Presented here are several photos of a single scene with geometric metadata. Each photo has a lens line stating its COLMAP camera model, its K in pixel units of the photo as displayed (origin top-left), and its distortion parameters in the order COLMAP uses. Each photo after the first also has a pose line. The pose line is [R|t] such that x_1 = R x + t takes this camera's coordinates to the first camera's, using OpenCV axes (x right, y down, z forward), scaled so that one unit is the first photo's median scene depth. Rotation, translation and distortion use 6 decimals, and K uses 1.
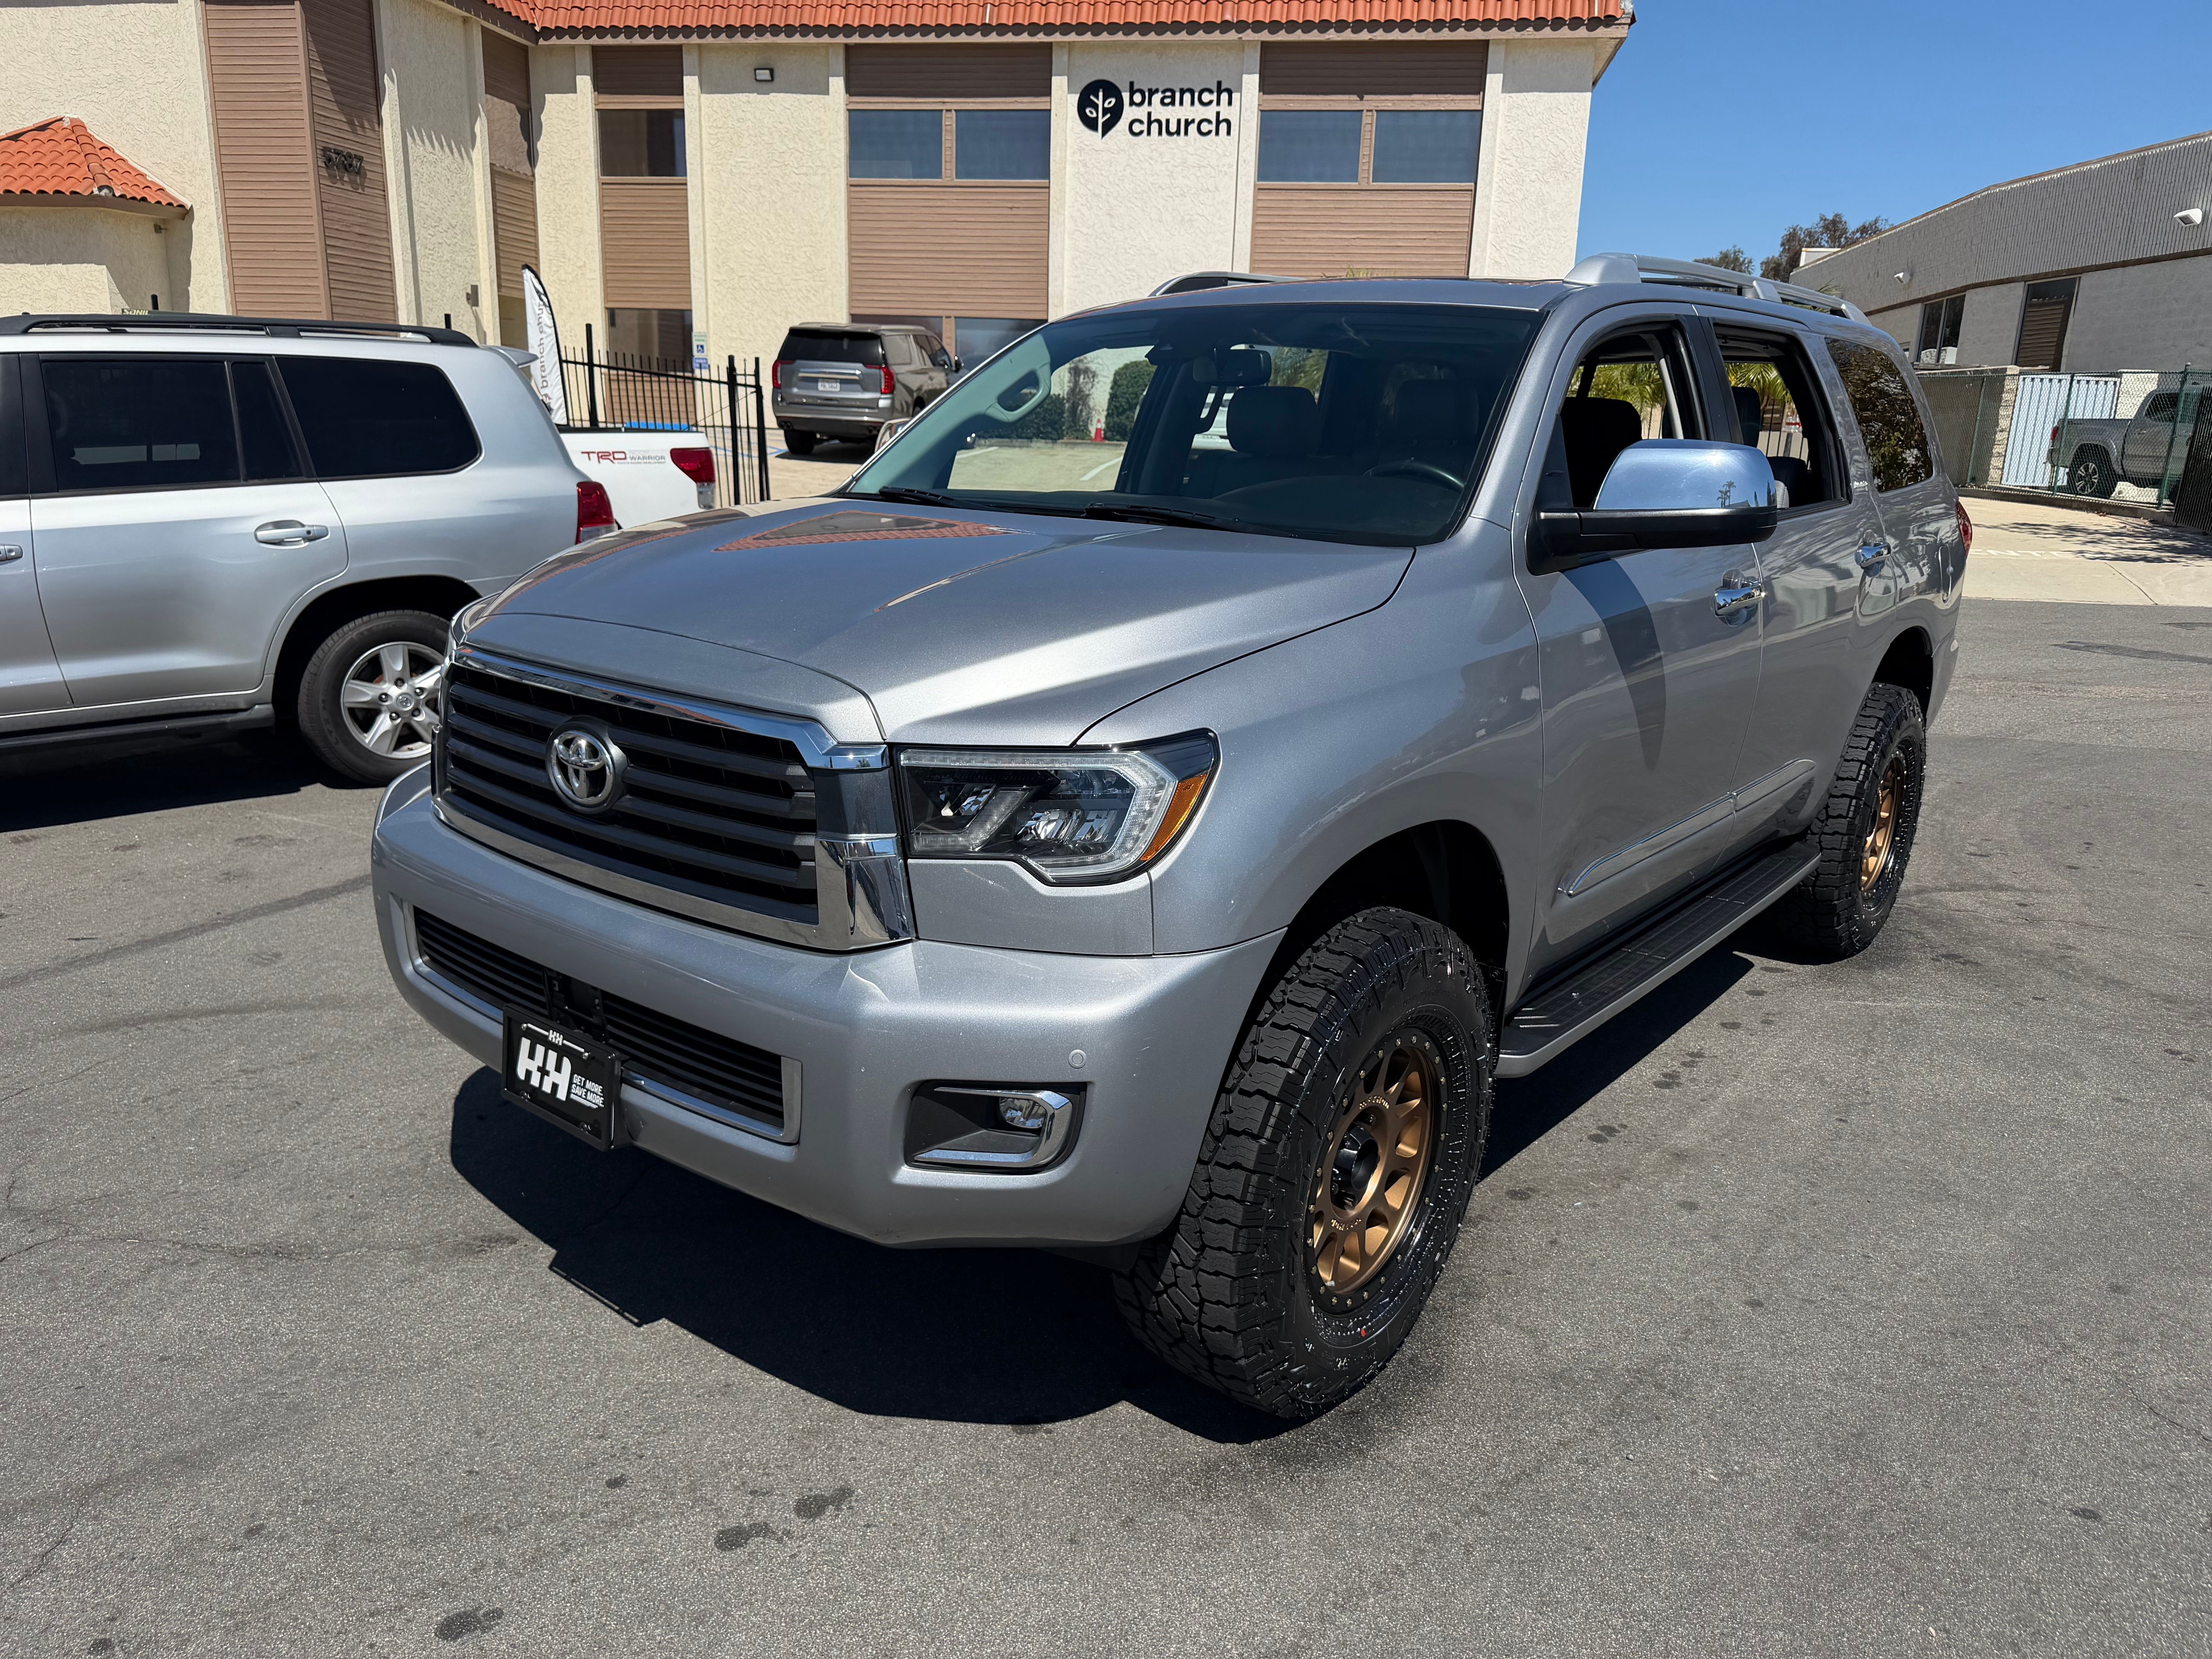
lens RADIAL K [[1578.3, 0, 1099.7], [0, 1578.3, 837.0], [0, 0, 1]] dist [0.006364, -0.016933]
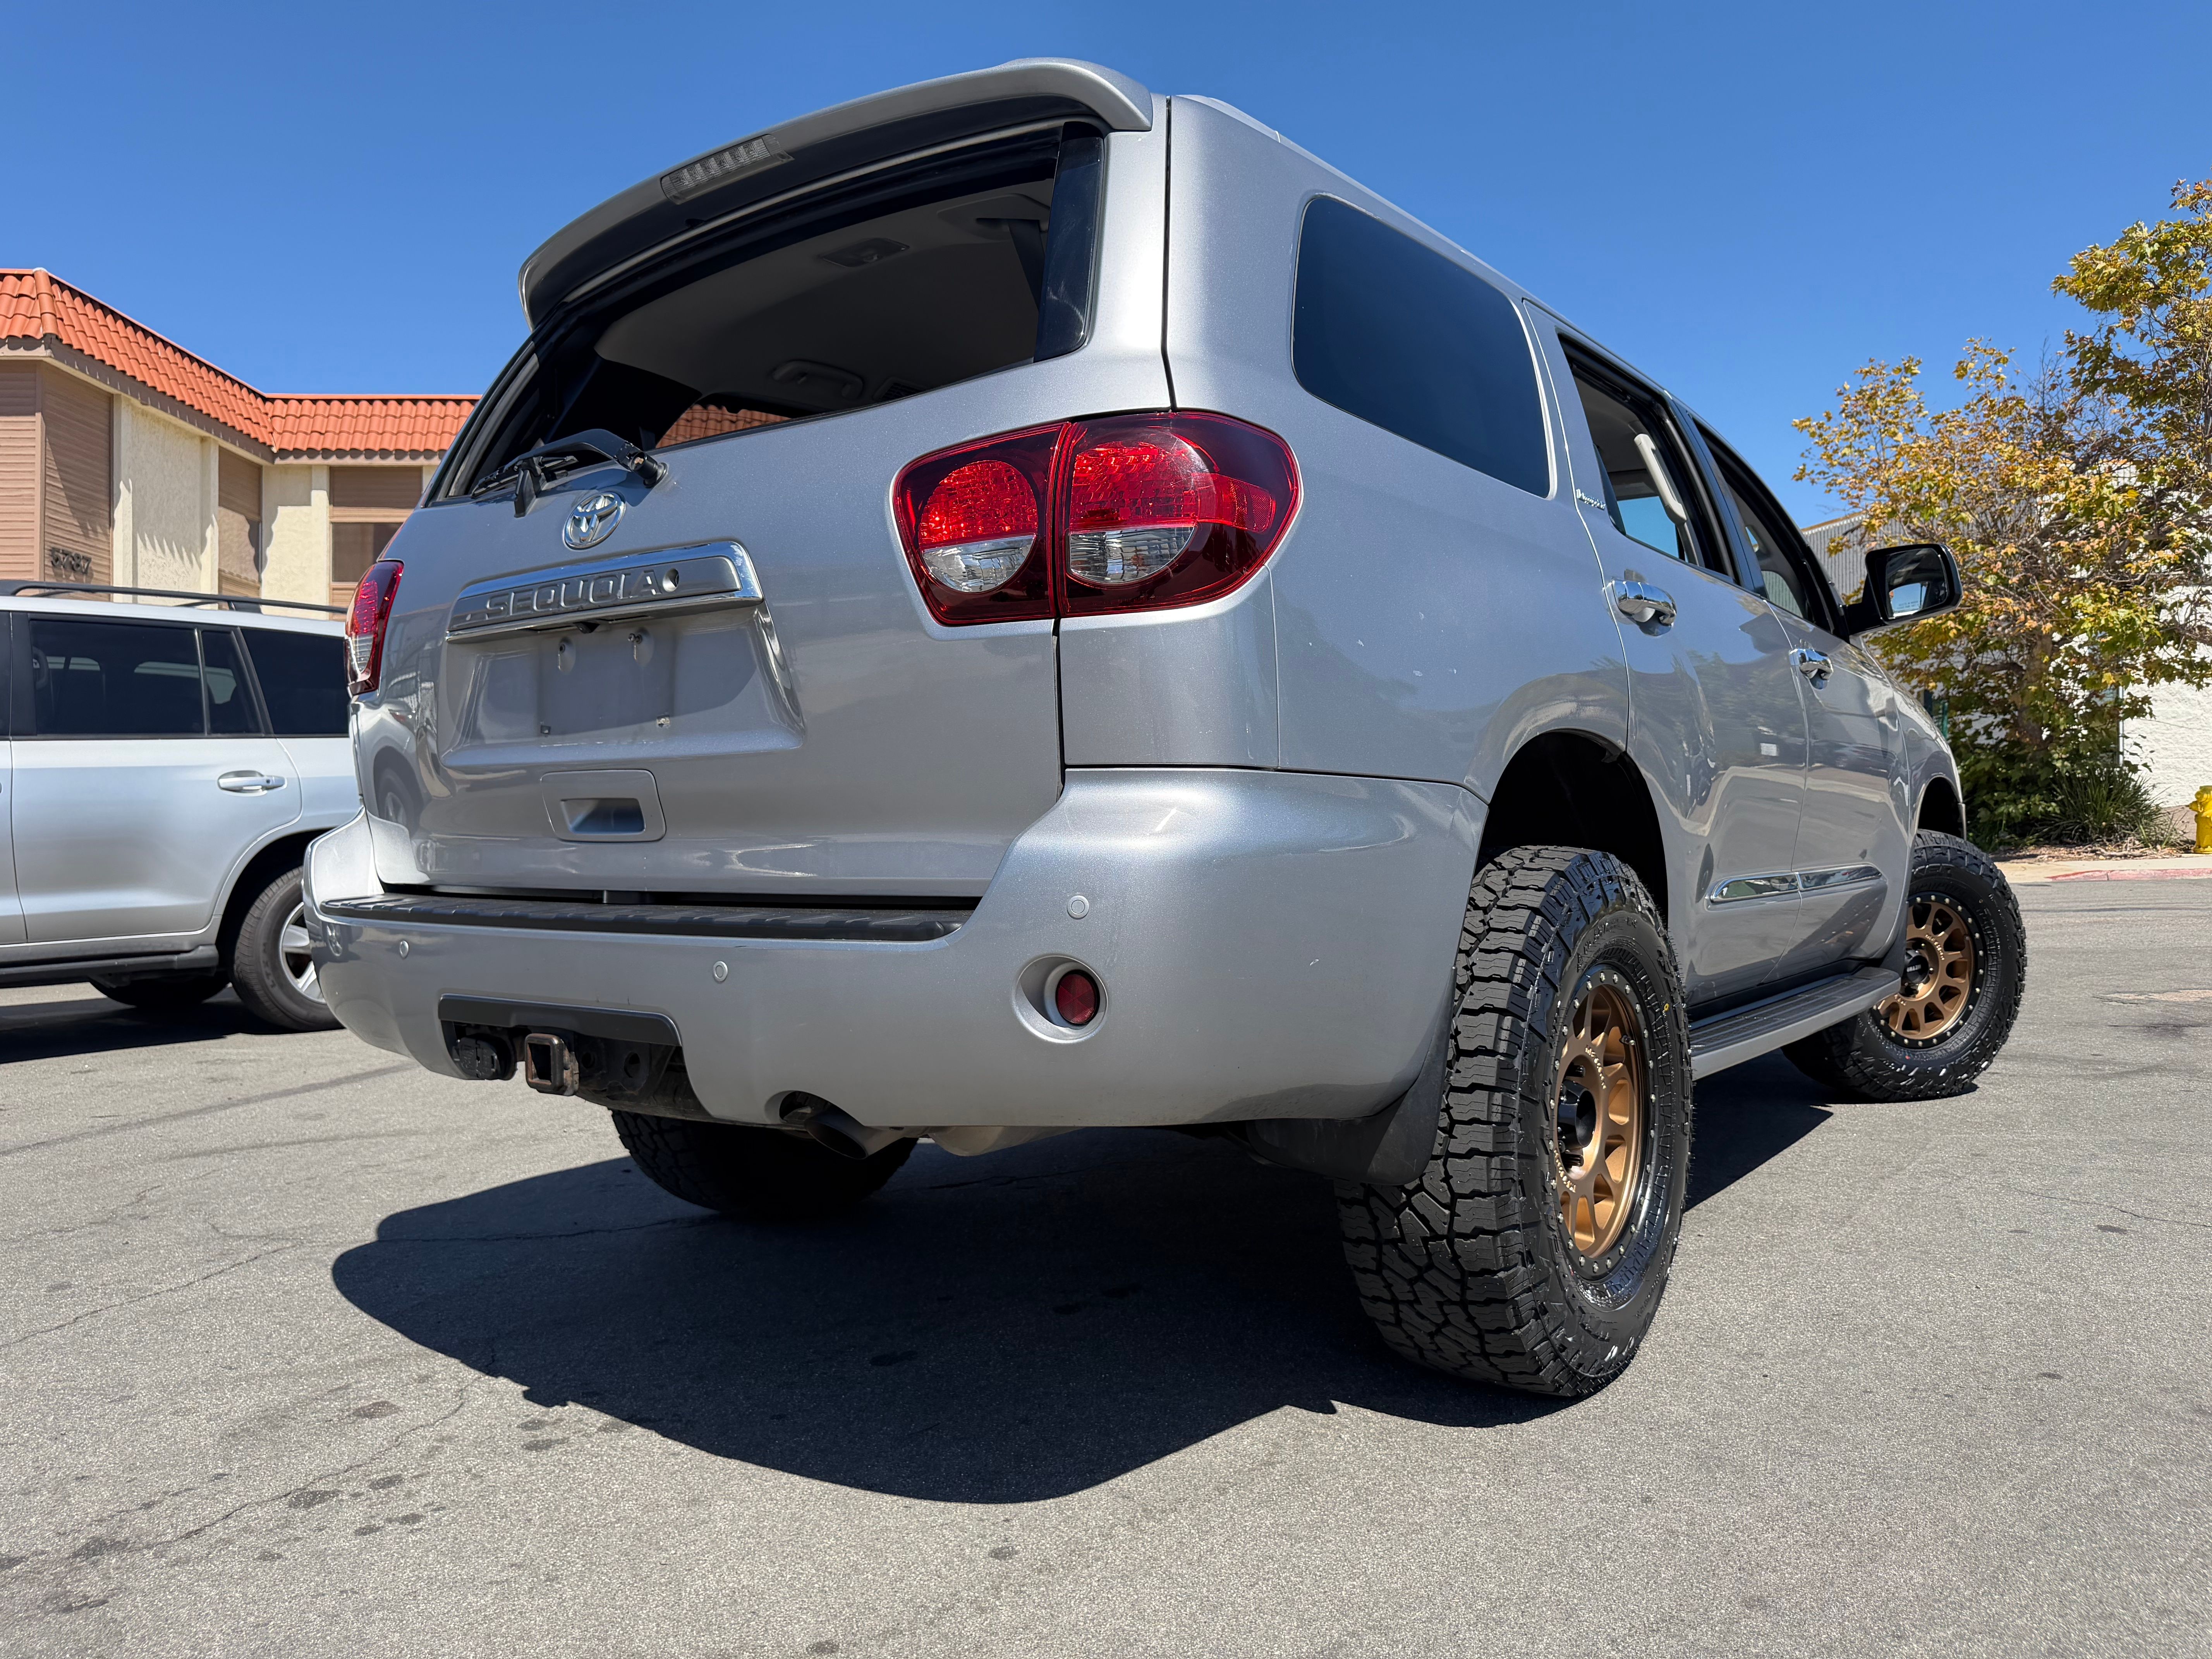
lens RADIAL K [[1578.3, 0, 1103.8], [0, 1578.3, 832.0], [0, 0, 1]] dist [0.006364, -0.016933]
pose [[0.980098, -0.030335, 0.196184, -0.240926], [0.079215, 0.965928, -0.246388, 0.216474], [-0.182026, 0.257025, 0.949107, -0.143721]]
